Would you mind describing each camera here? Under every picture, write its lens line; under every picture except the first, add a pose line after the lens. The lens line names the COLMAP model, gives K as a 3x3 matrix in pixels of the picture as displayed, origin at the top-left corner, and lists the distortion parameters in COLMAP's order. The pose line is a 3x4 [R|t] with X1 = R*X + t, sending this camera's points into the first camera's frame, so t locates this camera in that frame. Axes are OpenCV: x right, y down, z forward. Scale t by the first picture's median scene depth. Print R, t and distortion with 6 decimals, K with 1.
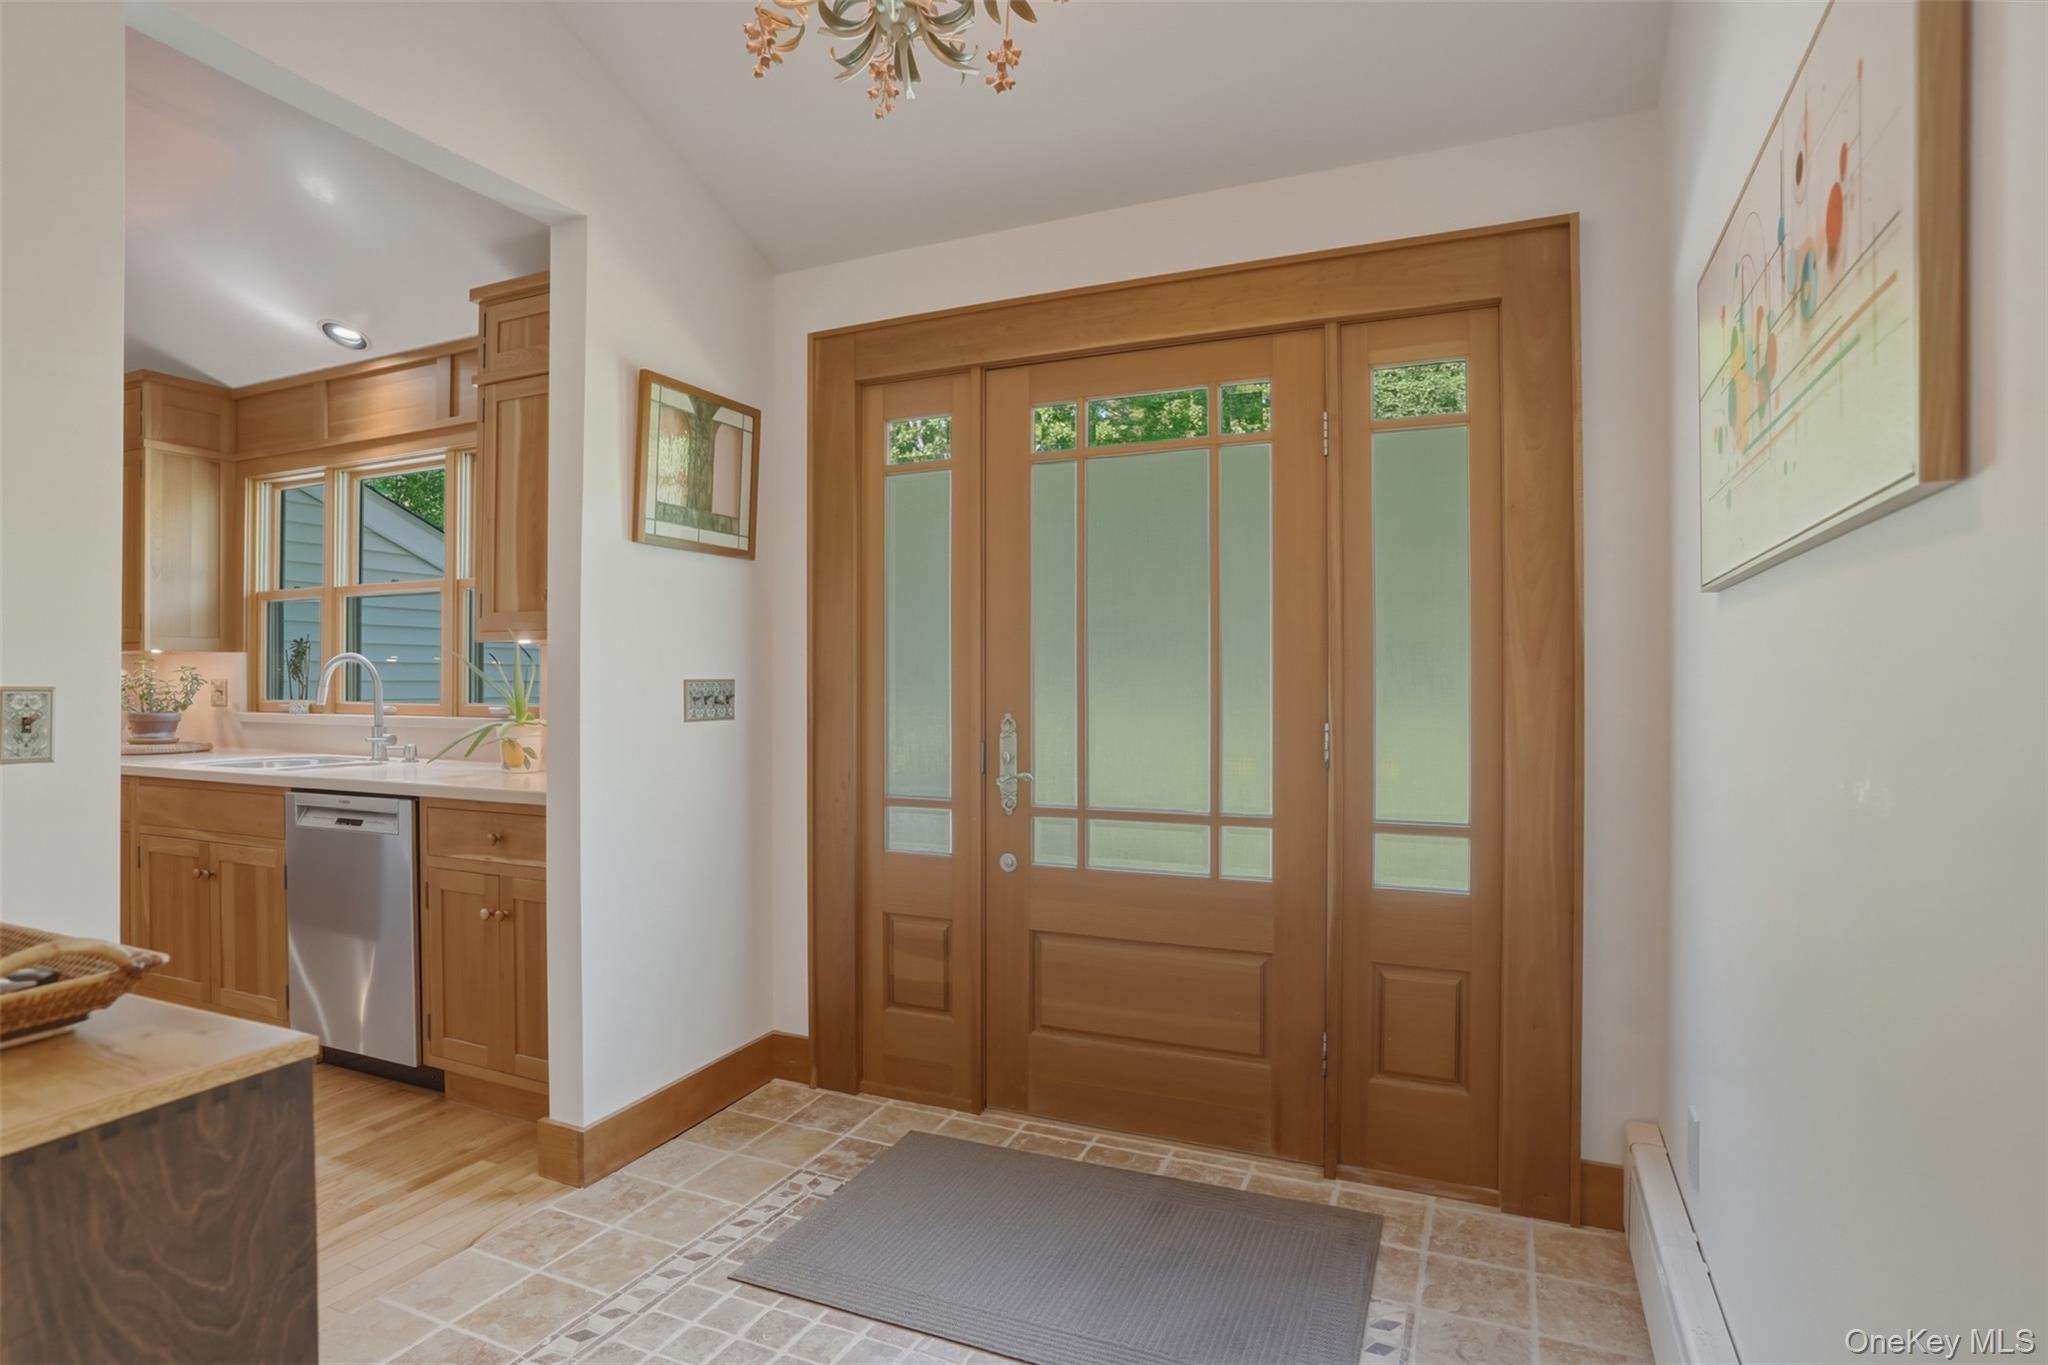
lens RADIAL K [[1041.1, 0, 1025.3], [0, 1041.1, 683.4], [0, 0, 1]] dist [-0.022735, 0.002885]
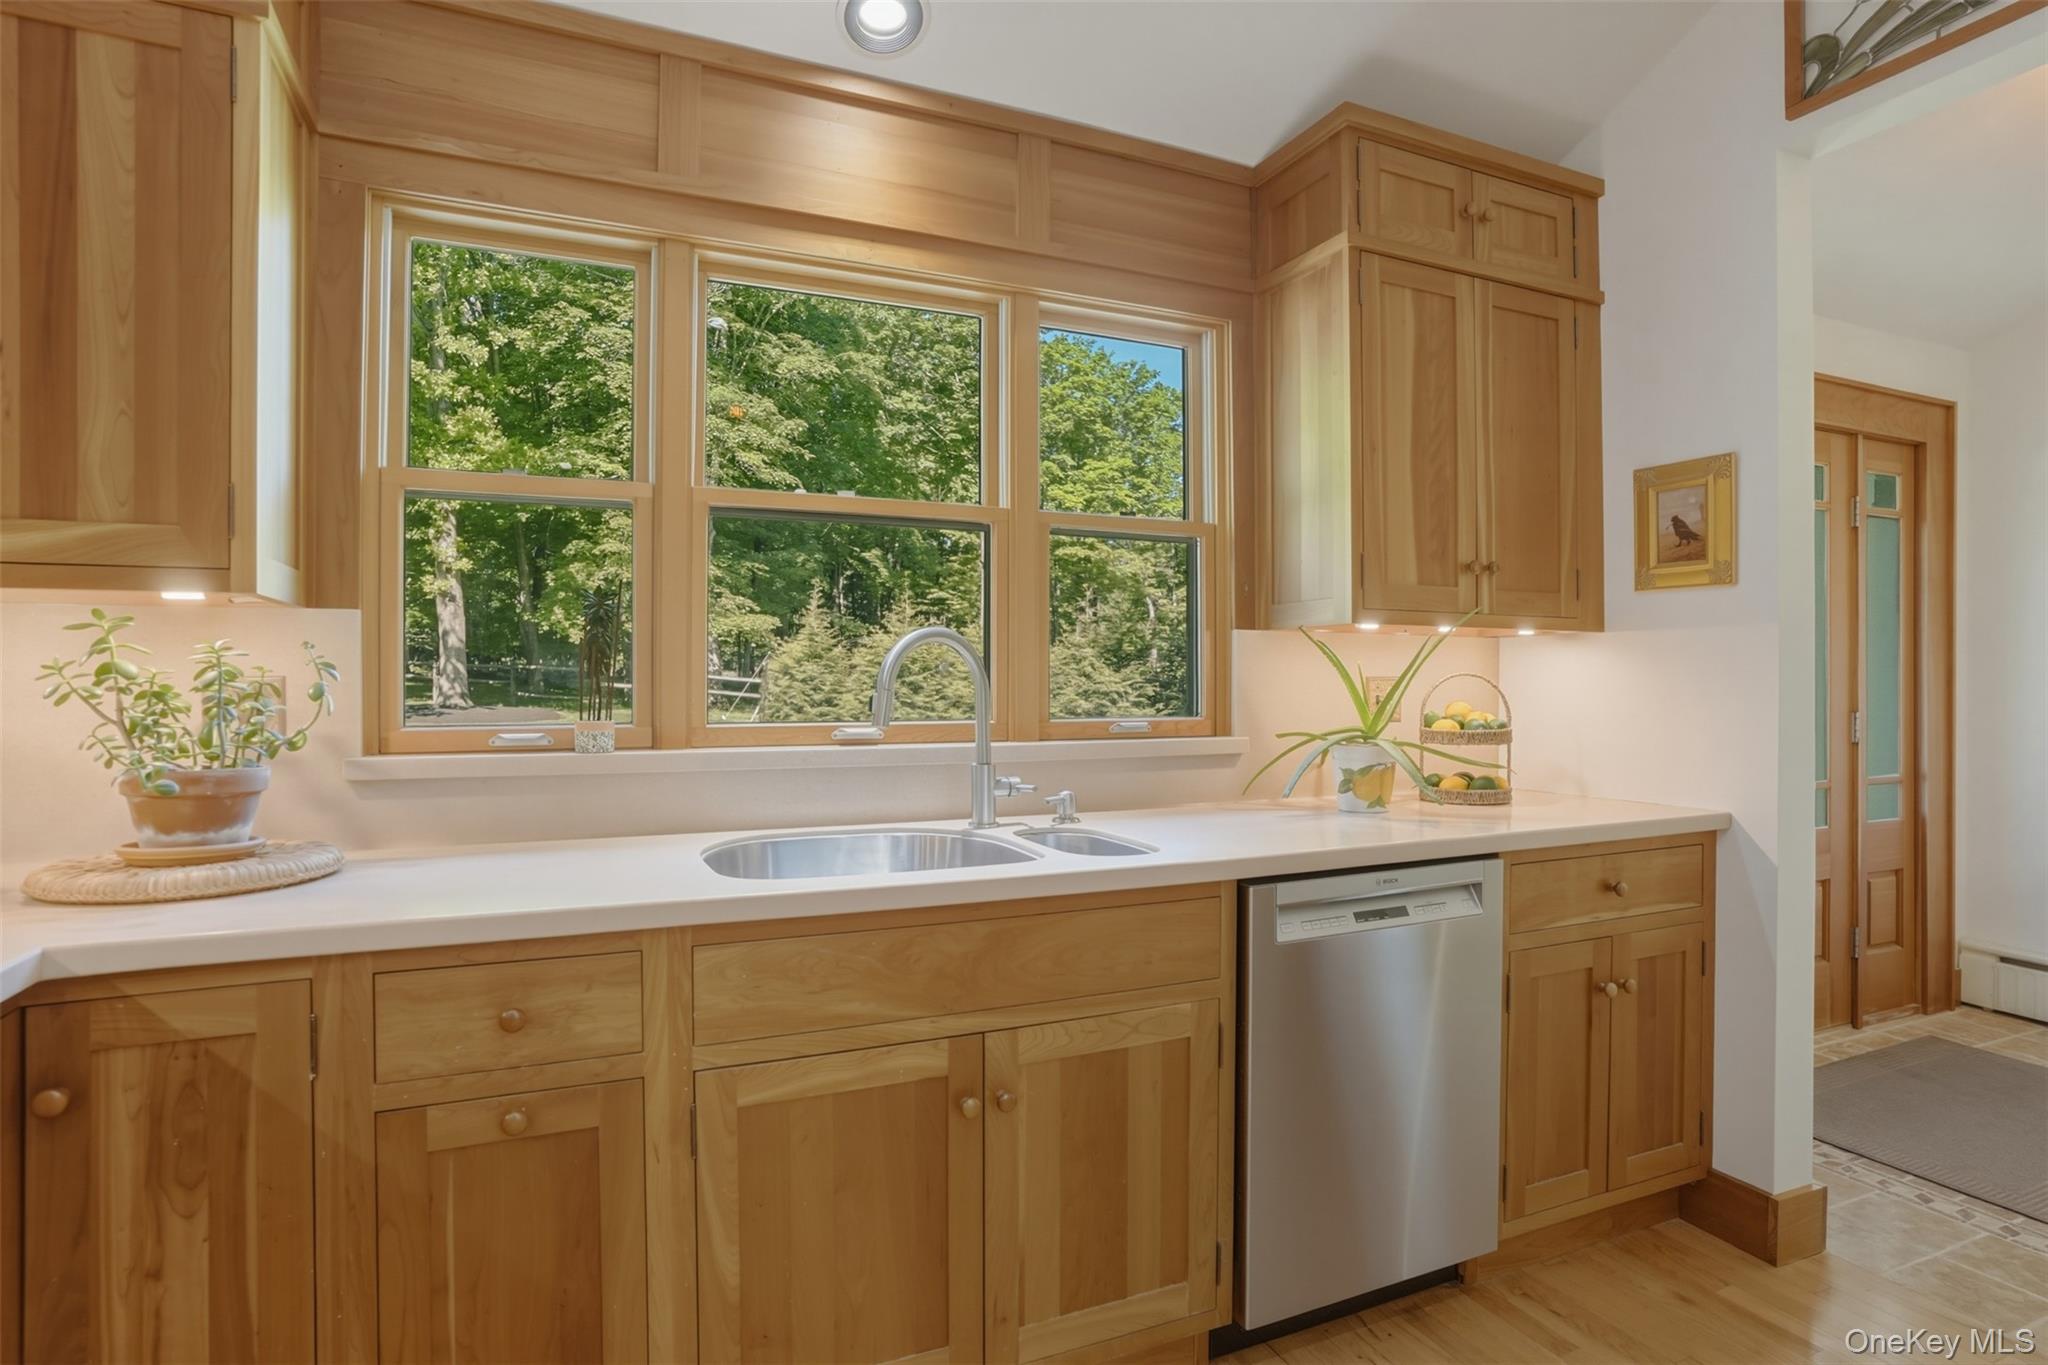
lens RADIAL K [[1041.1, 0, 1022.4], [0, 1041.1, 680.6], [0, 0, 1]] dist [-0.022735, 0.002885]
pose [[0.668423, -0.000966, 0.743781, -1.300392], [-0.002940, 0.999988, 0.003941, -0.006440], [-0.743776, -0.004821, 0.668412, 0.775276]]
